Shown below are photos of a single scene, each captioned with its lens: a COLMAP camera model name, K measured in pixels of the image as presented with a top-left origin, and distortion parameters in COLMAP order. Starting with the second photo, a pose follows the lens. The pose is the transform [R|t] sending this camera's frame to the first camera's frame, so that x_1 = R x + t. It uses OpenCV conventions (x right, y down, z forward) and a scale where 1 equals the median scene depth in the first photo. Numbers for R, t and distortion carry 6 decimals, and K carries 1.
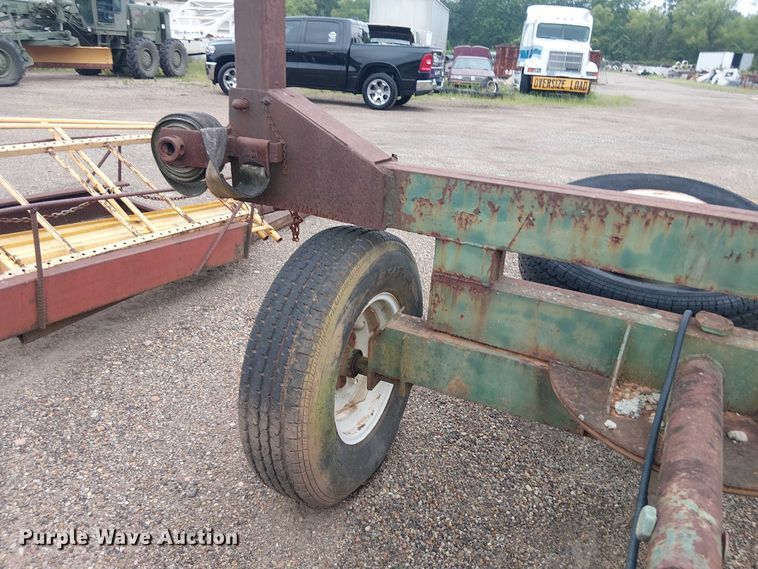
lens RADIAL K [[571.5, 0, 381.9], [0, 571.5, 281.9], [0, 0, 1]] dist [0.111544, -0.193359]
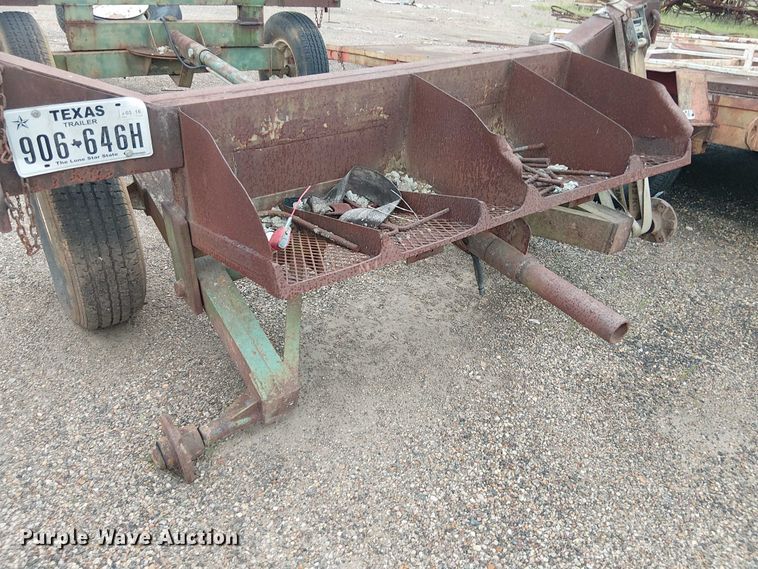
lens RADIAL K [[567.9, 0, 379.5], [0, 567.9, 282.3], [0, 0, 1]] dist [0.103472, -0.170584]
pose [[0.472004, -0.463993, 0.749615, -0.127581], [0.280117, 0.885162, 0.371514, 0.033556], [-0.835911, 0.034623, 0.547772, -0.106666]]
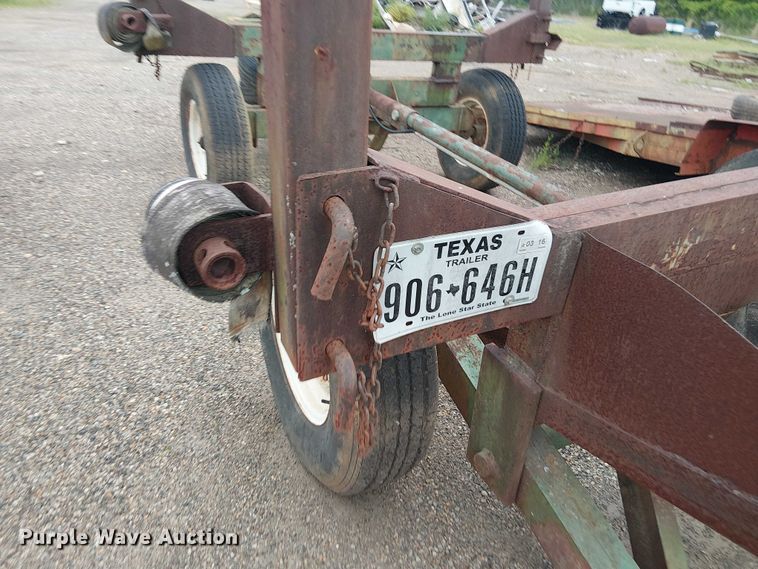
lens RADIAL K [[571.5, 0, 381.9], [0, 571.5, 281.9], [0, 0, 1]] dist [0.111544, -0.193359]
pose [[0.601928, -0.369439, 0.707953, -0.118220], [0.257029, 0.929002, 0.266256, 0.019218], [-0.756055, 0.021697, 0.654148, -0.058469]]
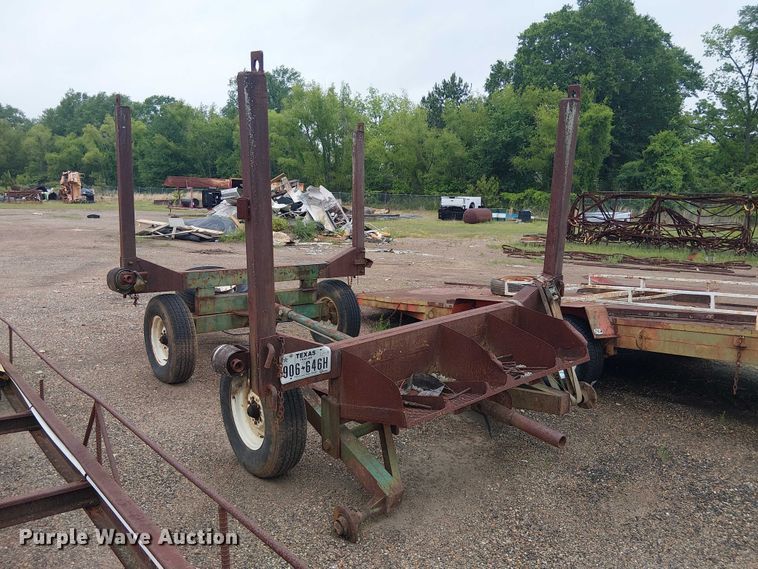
lens RADIAL K [[567.9, 0, 379.5], [0, 567.9, 282.3], [0, 0, 1]] dist [0.103472, -0.170584]
pose [[0.419928, -0.180084, 0.889511, -0.217293], [0.334410, 0.941856, 0.032810, 0.012414], [-0.843700, 0.283684, 0.455734, -0.135034]]
